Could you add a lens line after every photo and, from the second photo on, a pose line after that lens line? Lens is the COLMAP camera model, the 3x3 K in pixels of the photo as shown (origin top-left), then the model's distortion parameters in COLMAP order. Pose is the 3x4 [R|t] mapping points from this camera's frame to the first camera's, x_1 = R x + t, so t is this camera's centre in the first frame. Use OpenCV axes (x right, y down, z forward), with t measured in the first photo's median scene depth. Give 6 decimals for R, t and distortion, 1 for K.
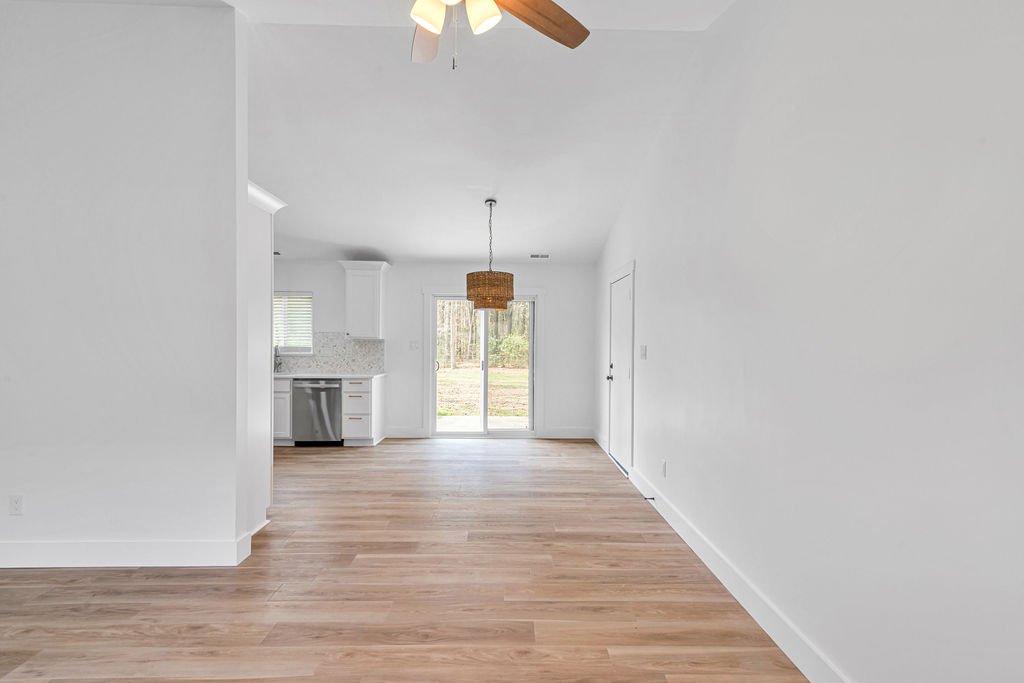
lens RADIAL K [[468.8, 0, 505.0], [0, 468.8, 340.4], [0, 0, 1]] dist [0.017544, -0.000537]
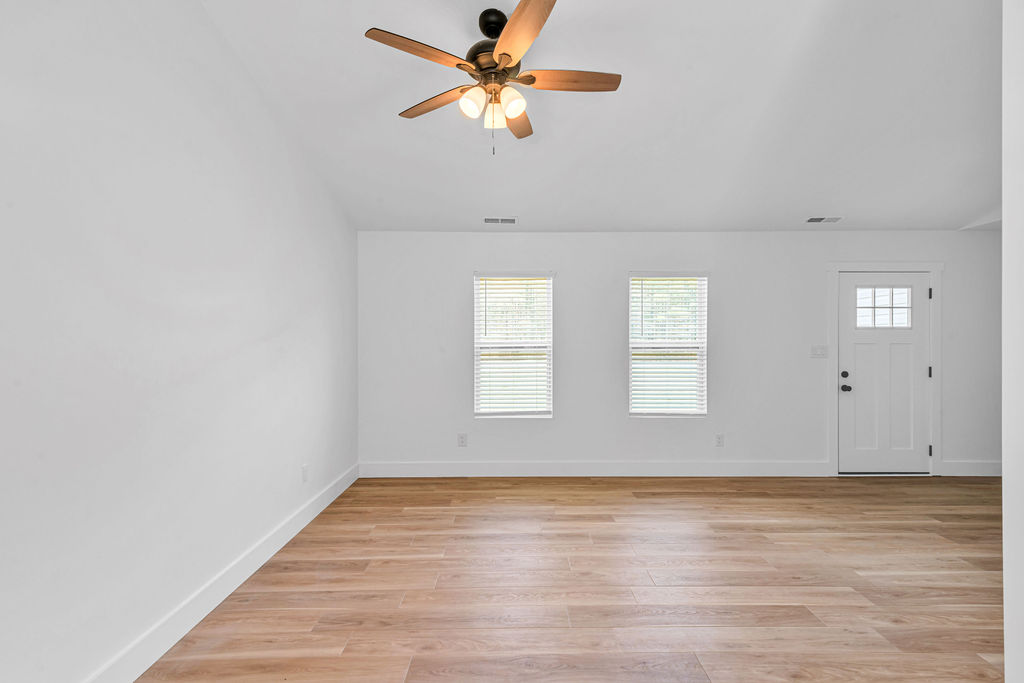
lens RADIAL K [[468.8, 0, 513.6], [0, 468.8, 342.4], [0, 0, 1]] dist [0.017544, -0.000537]
pose [[-0.999872, -0.005686, -0.014939, -0.082350], [-0.005790, 0.999959, 0.006924, -0.004529], [0.014899, 0.007010, -0.999864, 1.304505]]
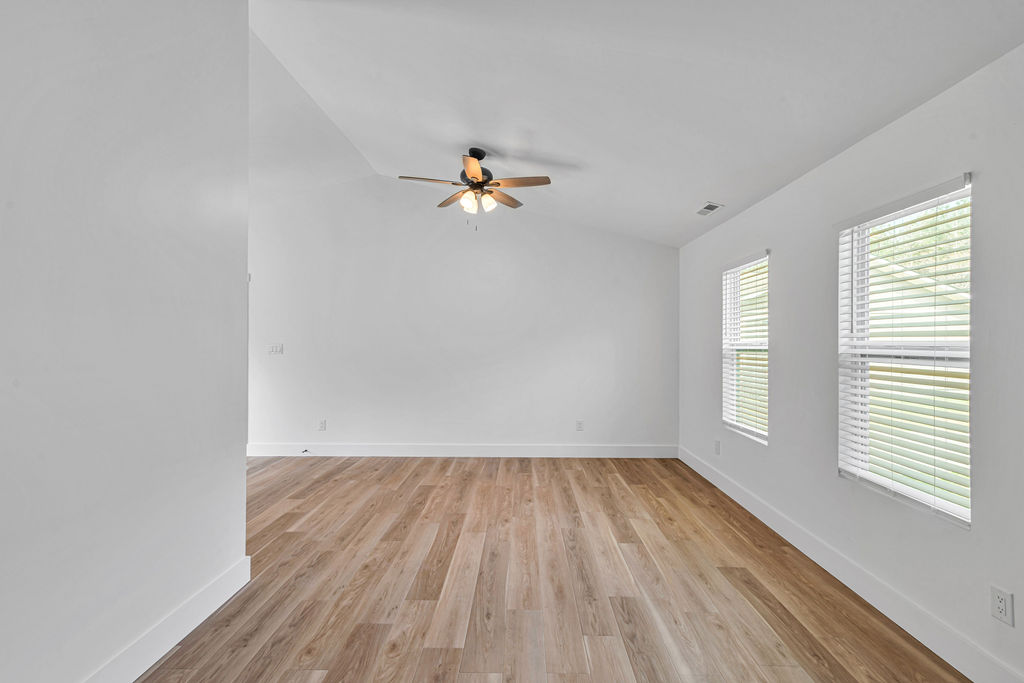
lens RADIAL K [[468.8, 0, 512.1], [0, 468.8, 339.7], [0, 0, 1]] dist [0.017544, -0.000537]
pose [[0.030785, -0.002164, 0.999524, -1.338620], [0.000002, 0.999998, 0.002165, -0.006348], [-0.999526, -0.000065, 0.030785, 0.400015]]
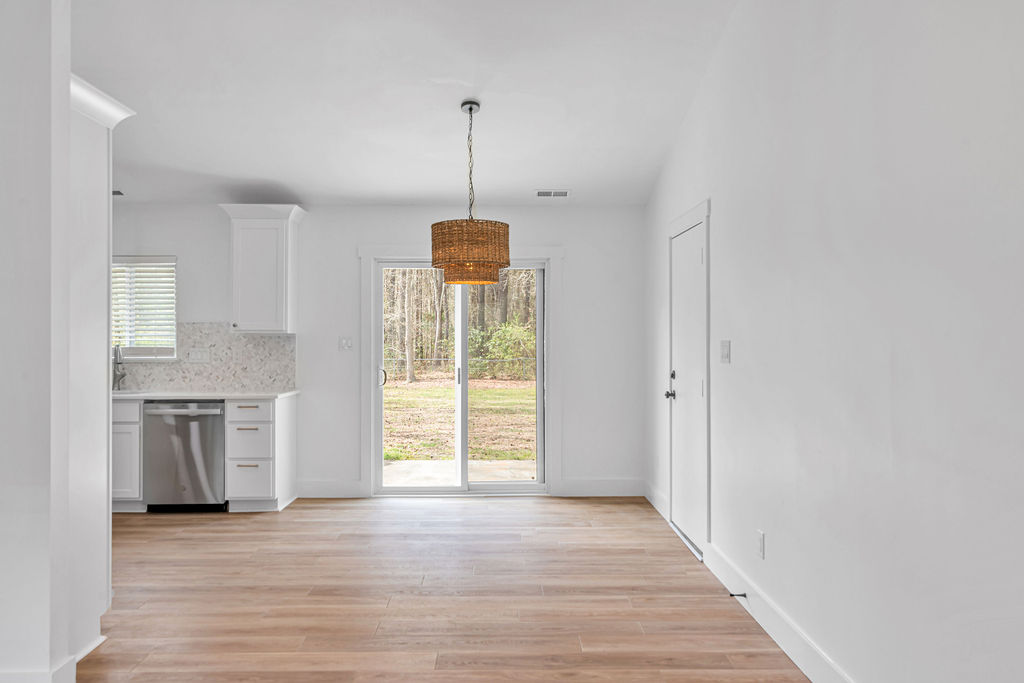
lens RADIAL K [[468.8, 0, 518.9], [0, 468.8, 341.2], [0, 0, 1]] dist [0.017544, -0.000537]
pose [[0.999382, -0.007592, 0.034330, 0.008679], [0.007473, 0.999966, 0.003588, 0.007454], [-0.034356, -0.003329, 0.999404, 0.396095]]
